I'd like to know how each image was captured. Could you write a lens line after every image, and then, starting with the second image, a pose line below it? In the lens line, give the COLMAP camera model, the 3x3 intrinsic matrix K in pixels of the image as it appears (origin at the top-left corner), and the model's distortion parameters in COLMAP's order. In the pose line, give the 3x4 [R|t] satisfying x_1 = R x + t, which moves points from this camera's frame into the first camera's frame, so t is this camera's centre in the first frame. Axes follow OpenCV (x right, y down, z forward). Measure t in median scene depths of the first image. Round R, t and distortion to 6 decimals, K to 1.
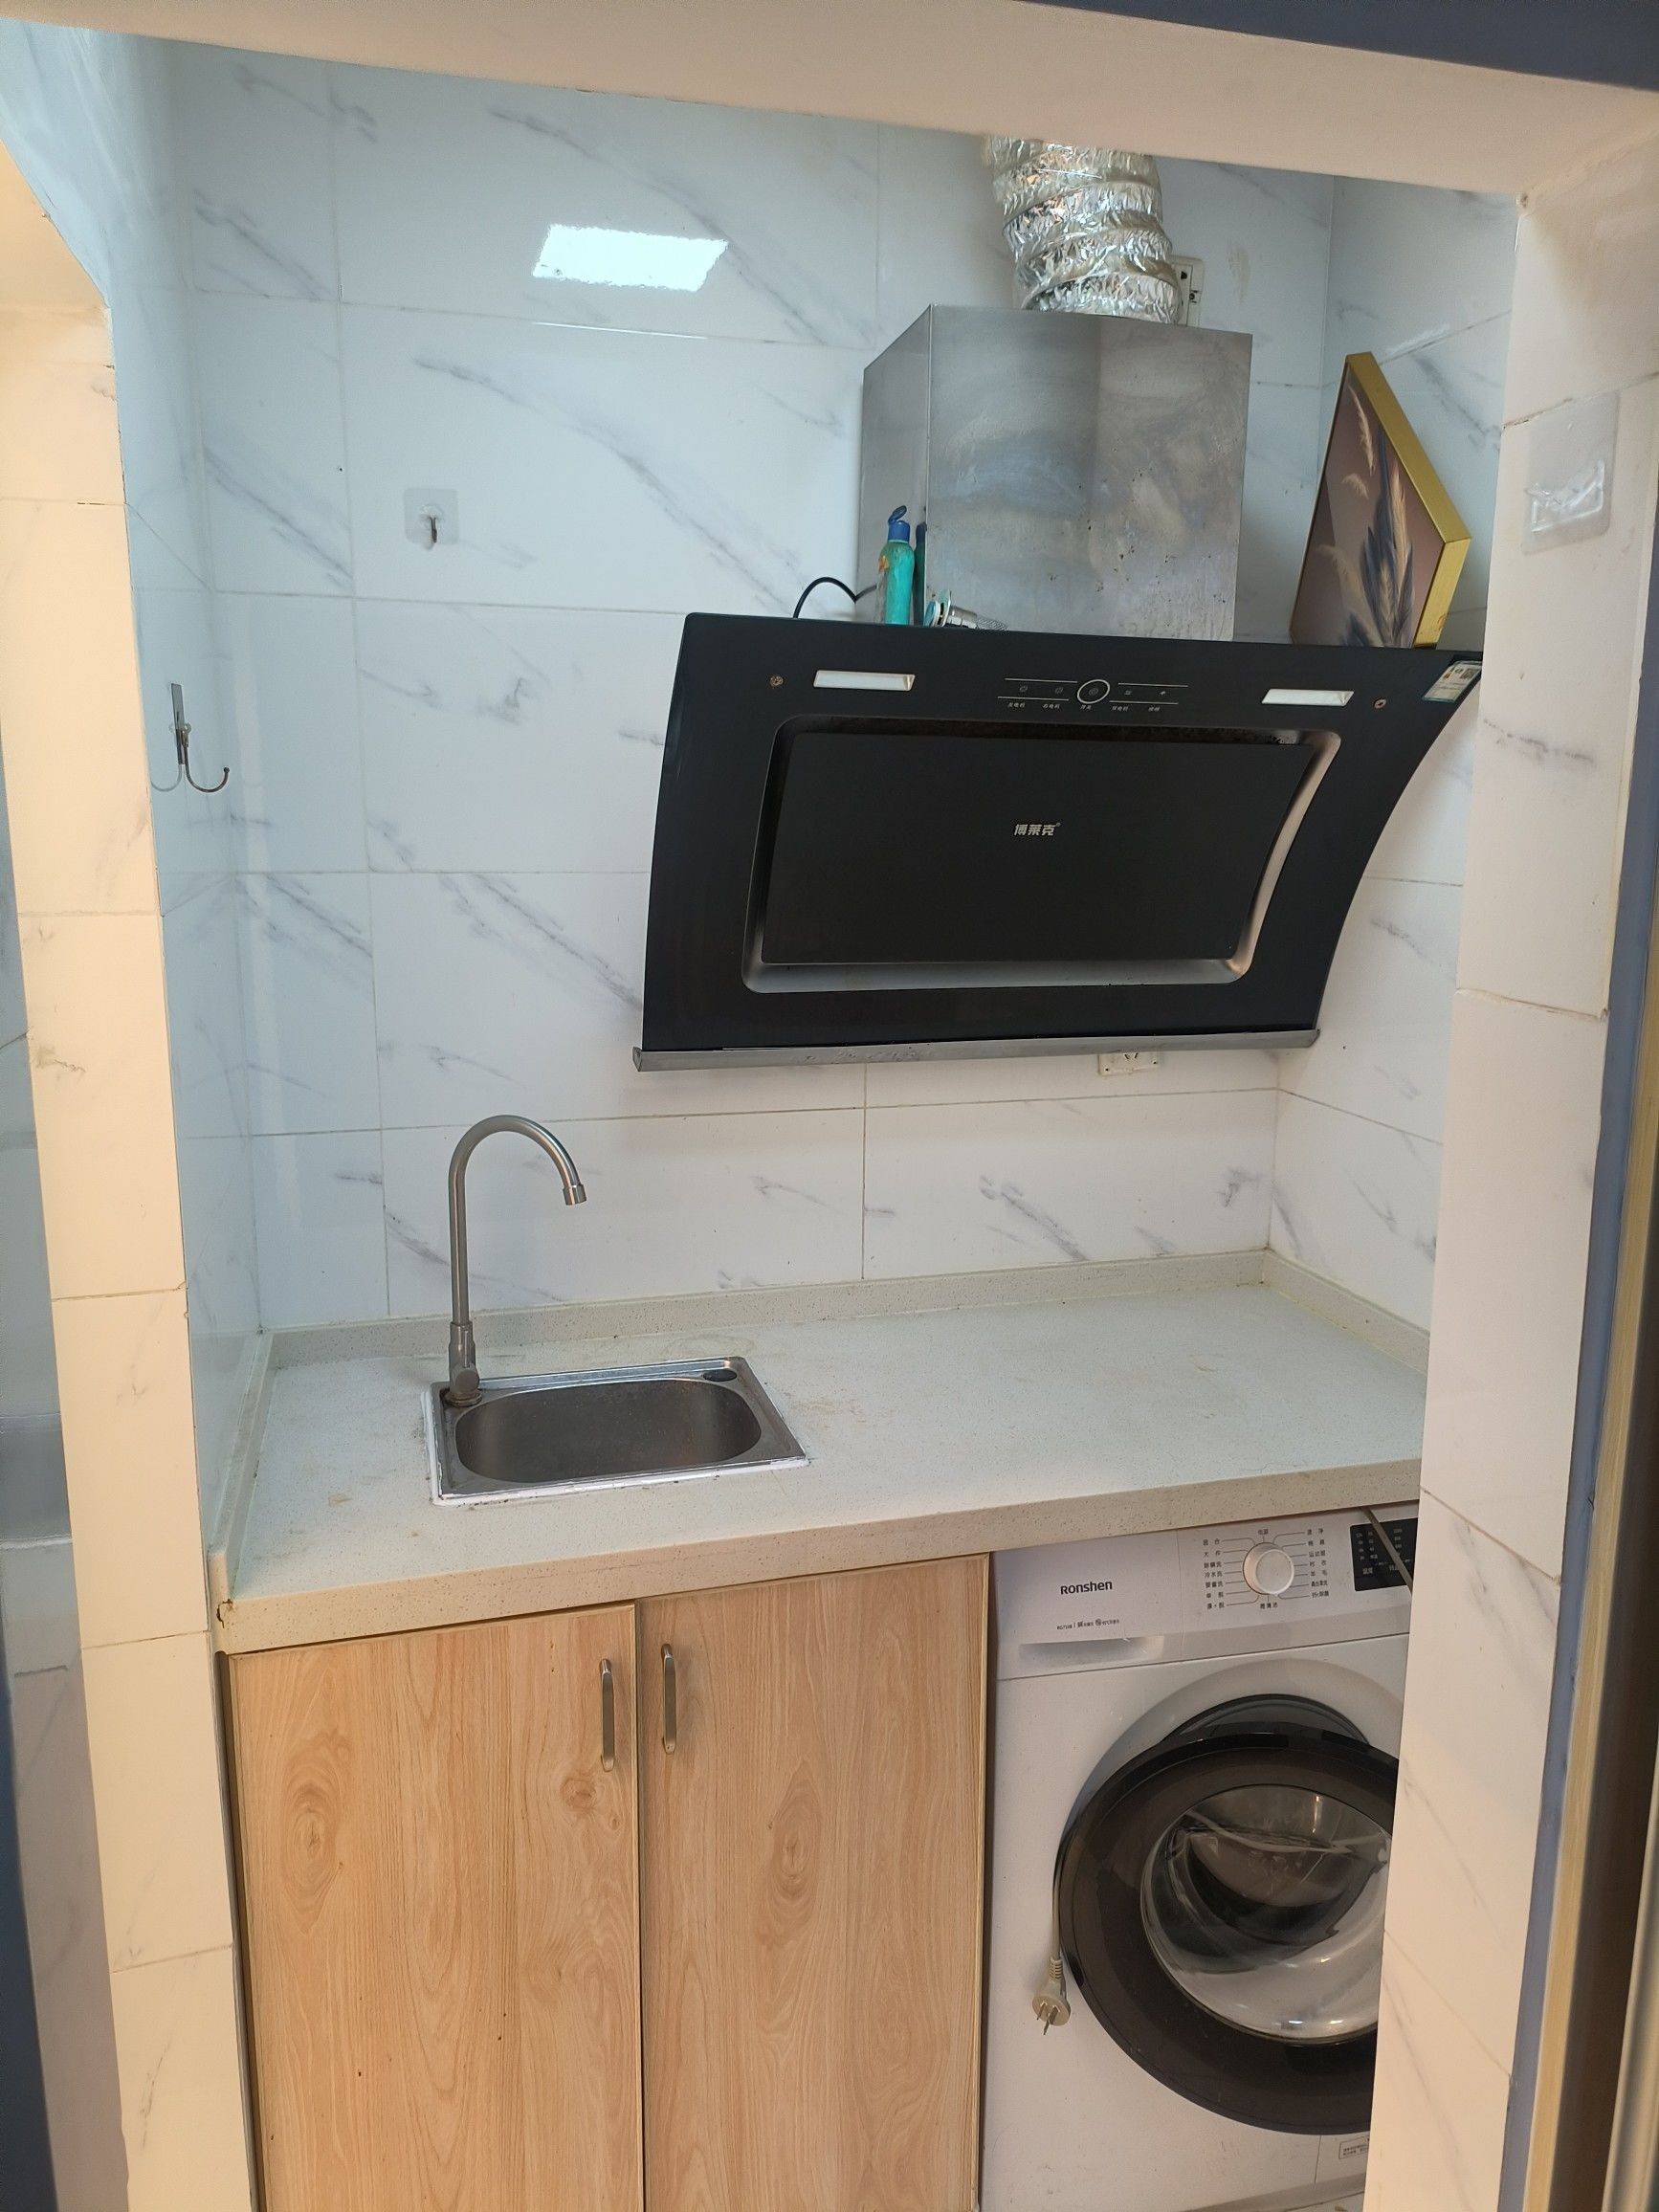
lens RADIAL K [[1622.3, 0, 818.2], [0, 1622.3, 1104.0], [0, 0, 1]] dist [0.057267, -0.061812]
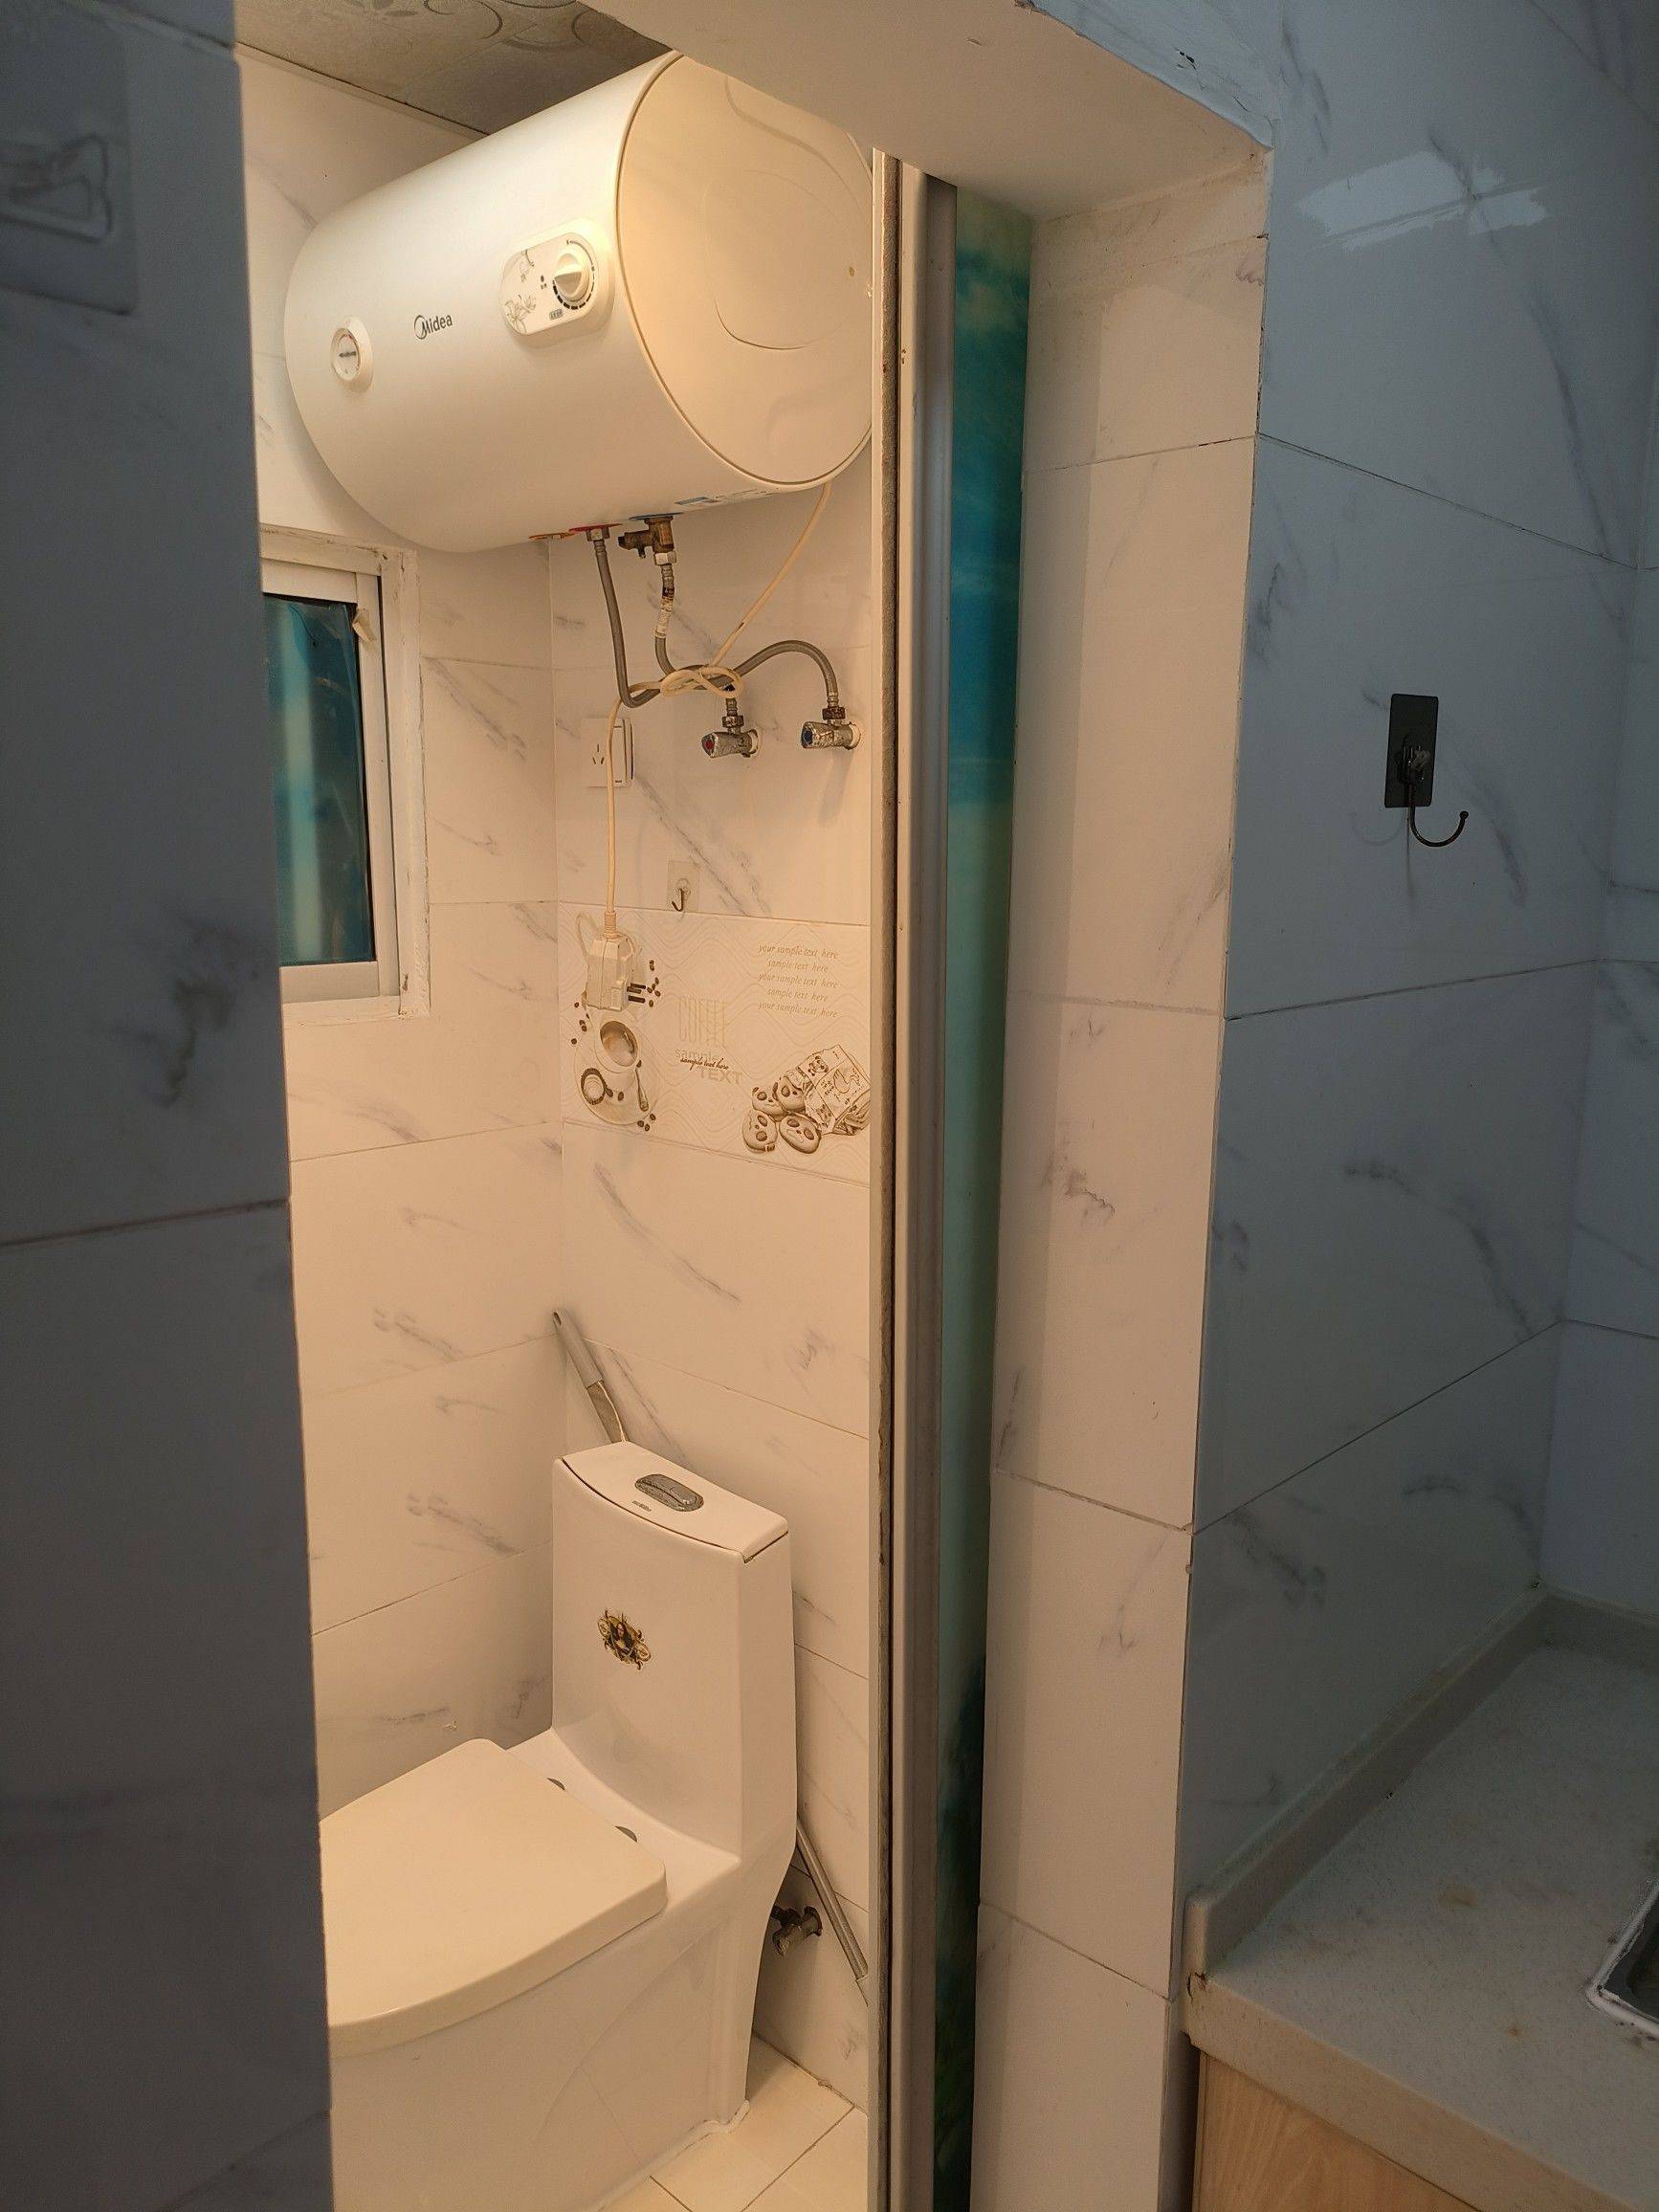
lens RADIAL K [[1607.1, 0, 826.0], [0, 1607.1, 1100.8], [0, 0, 1]] dist [0.058886, -0.061956]
pose [[0.535153, 0.149005, -0.831510, 0.085460], [-0.176252, 0.982352, 0.062601, -0.086988], [0.826164, 0.113054, 0.551971, 0.442529]]
